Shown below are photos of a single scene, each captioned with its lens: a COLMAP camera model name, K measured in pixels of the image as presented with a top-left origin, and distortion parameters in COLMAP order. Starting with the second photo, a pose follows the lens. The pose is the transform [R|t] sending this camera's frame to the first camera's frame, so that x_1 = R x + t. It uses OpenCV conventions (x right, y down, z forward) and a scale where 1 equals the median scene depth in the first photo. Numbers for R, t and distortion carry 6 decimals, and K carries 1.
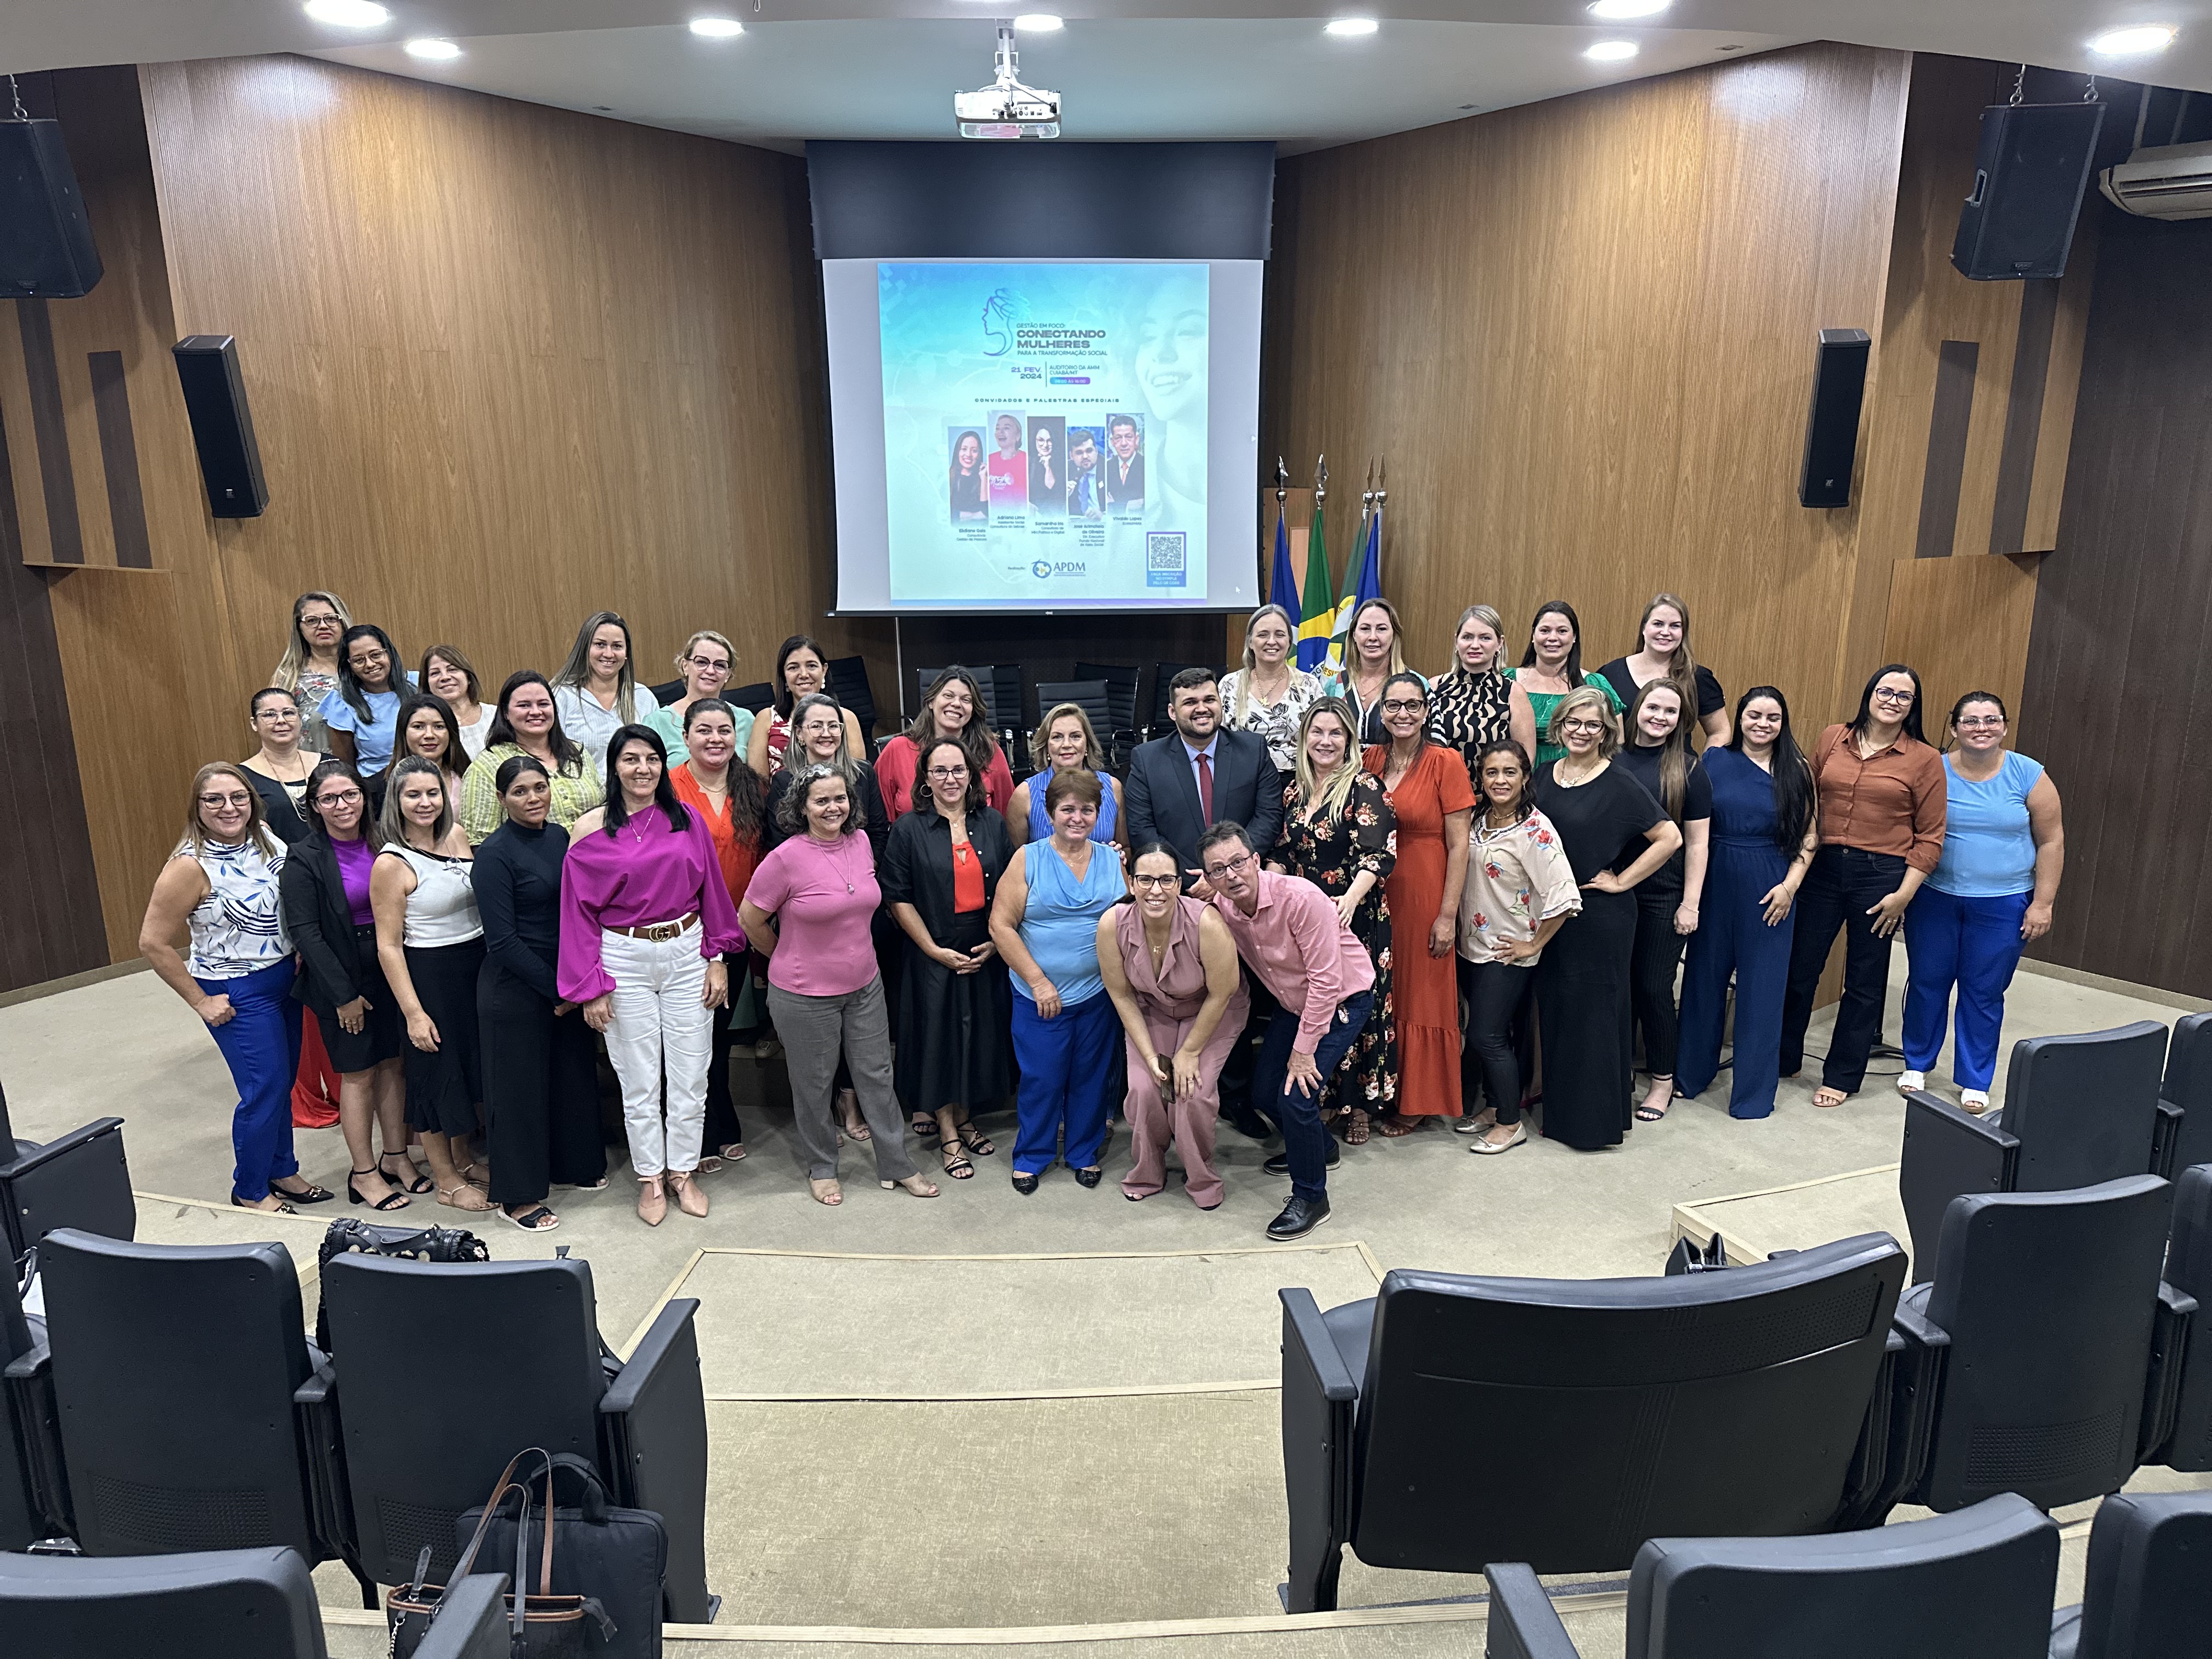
lens RADIAL K [[1547.7, 0, 1108.5], [0, 1547.7, 848.2], [0, 0, 1]] dist [0.056393, -0.065787]
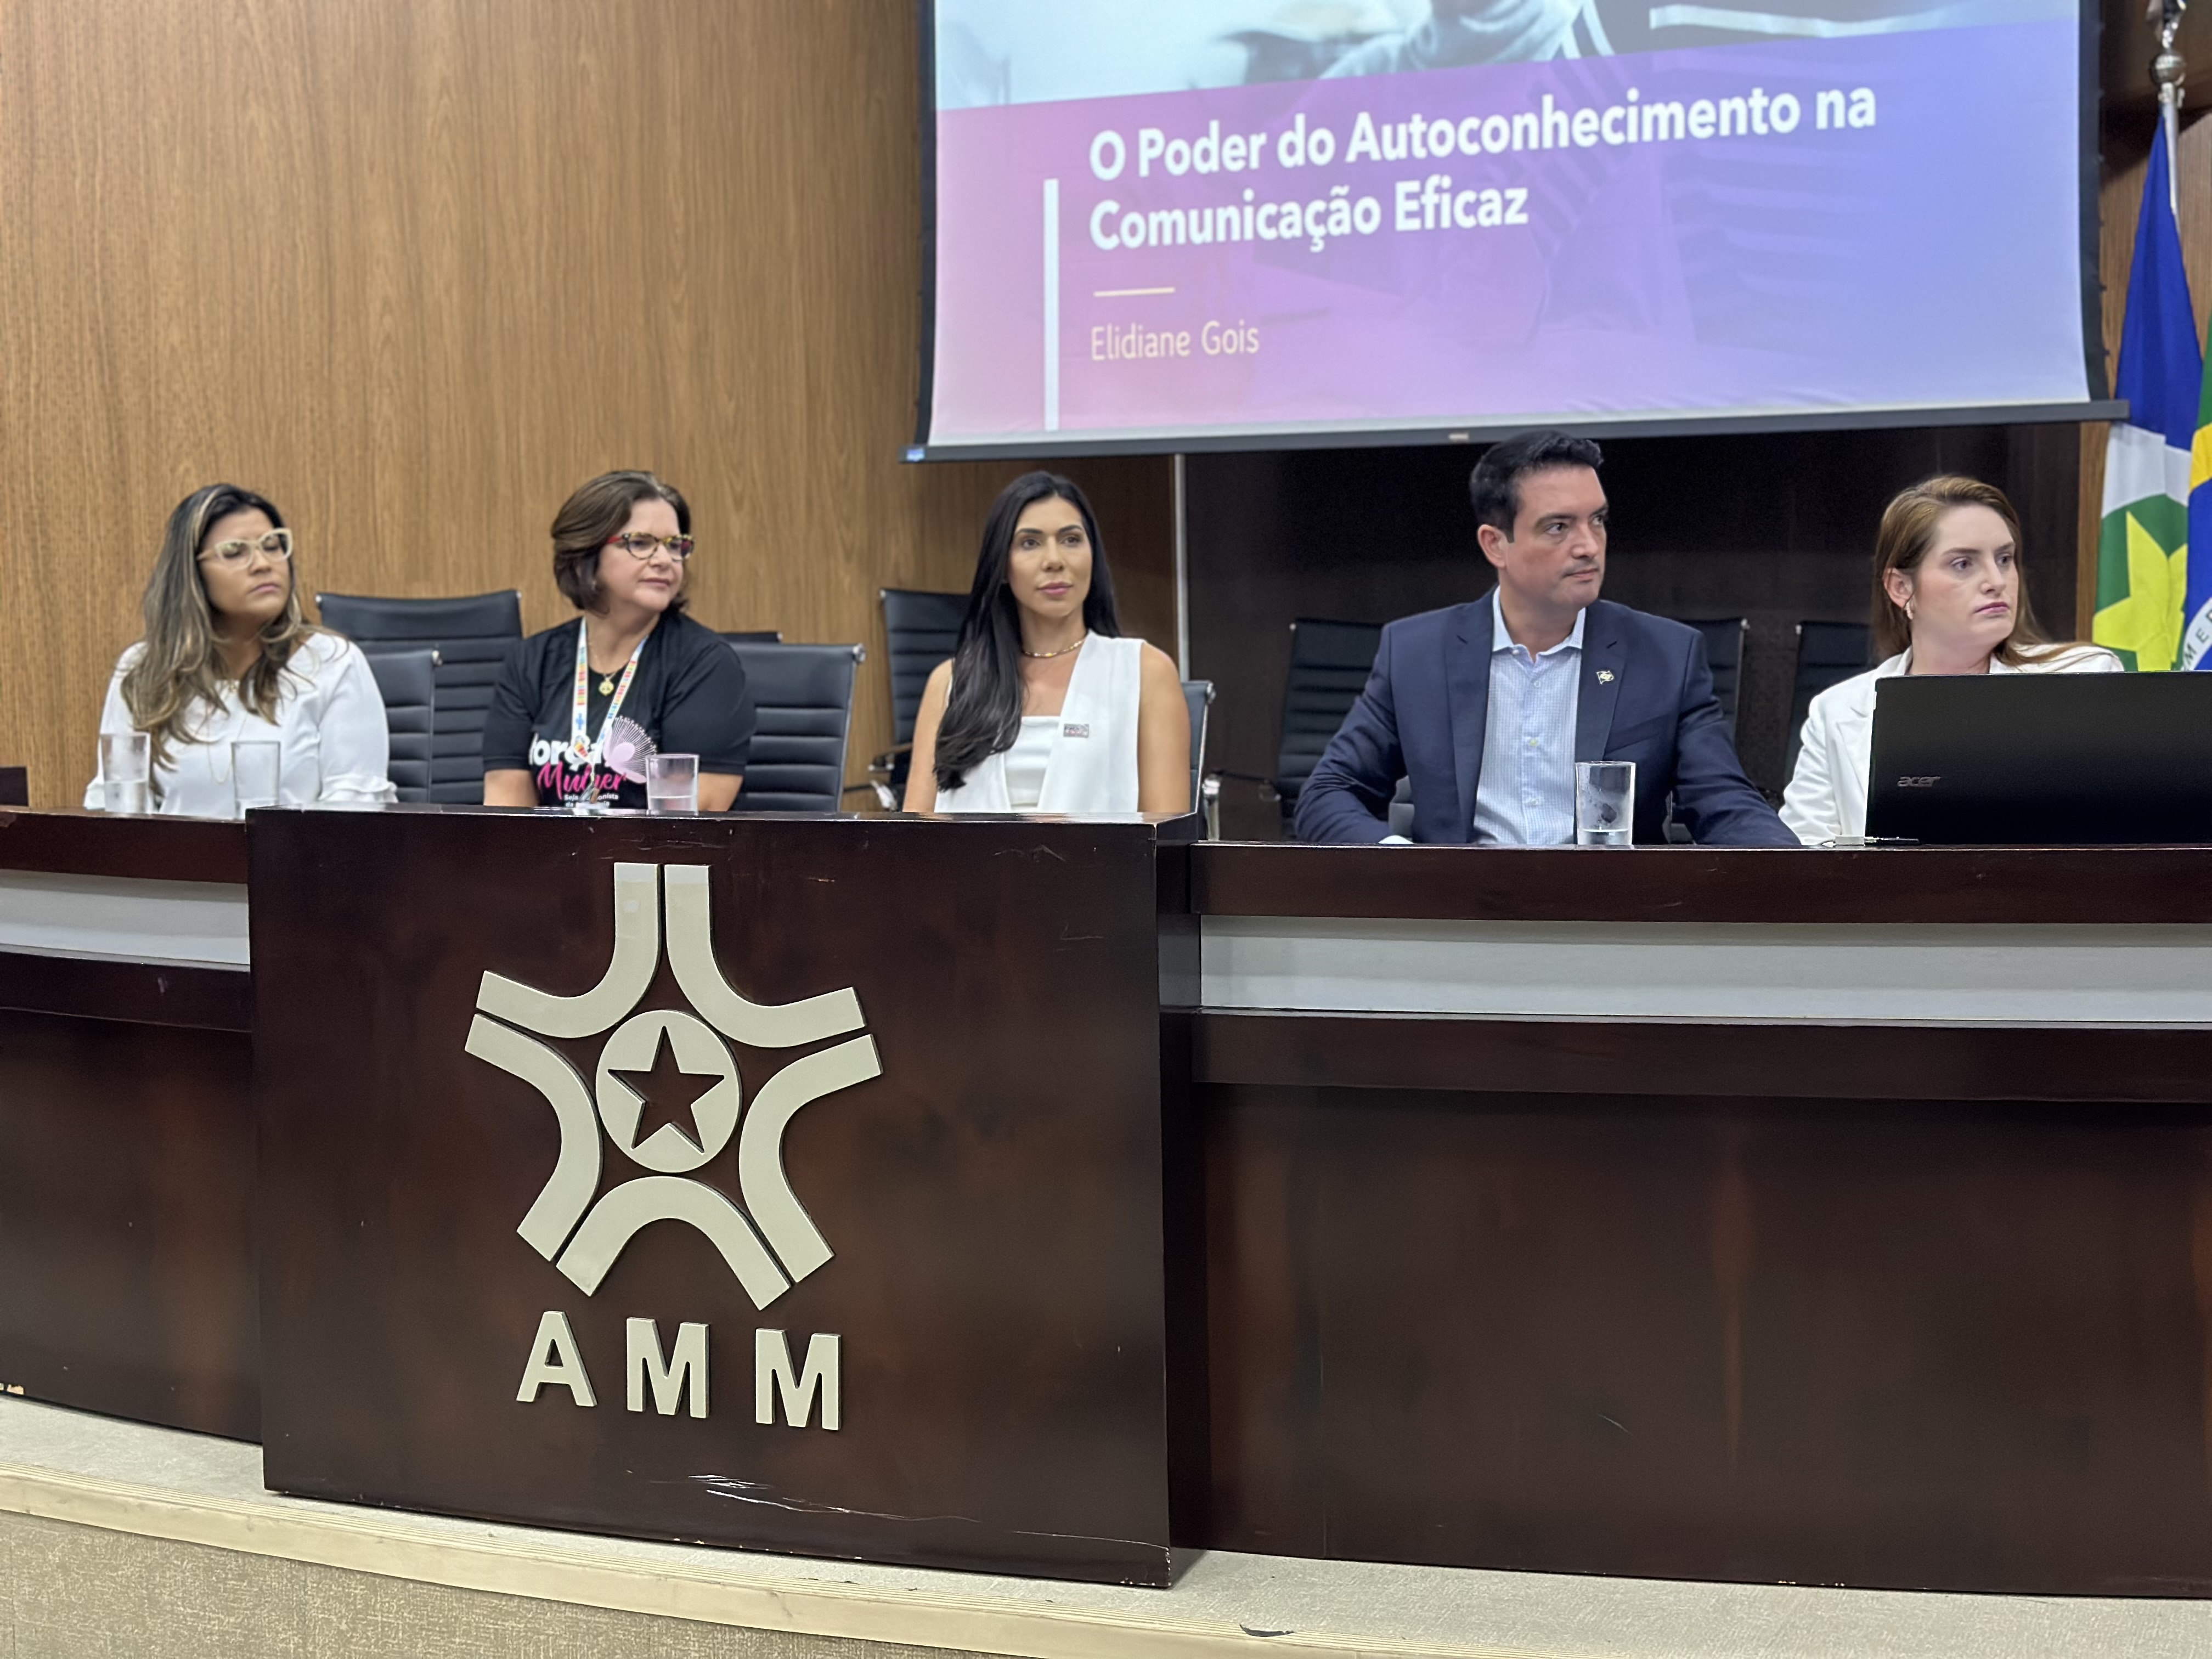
lens RADIAL K [[3076.5, 0, 1120.1], [0, 3076.5, 841.1], [0, 0, 1]] dist [0.128656, 0.000000]
pose [[0.911210, 0.027189, -0.411044, 0.221201], [-0.094170, 0.985146, -0.143594, 0.059307], [0.401034, 0.169553, 0.900235, 0.401709]]
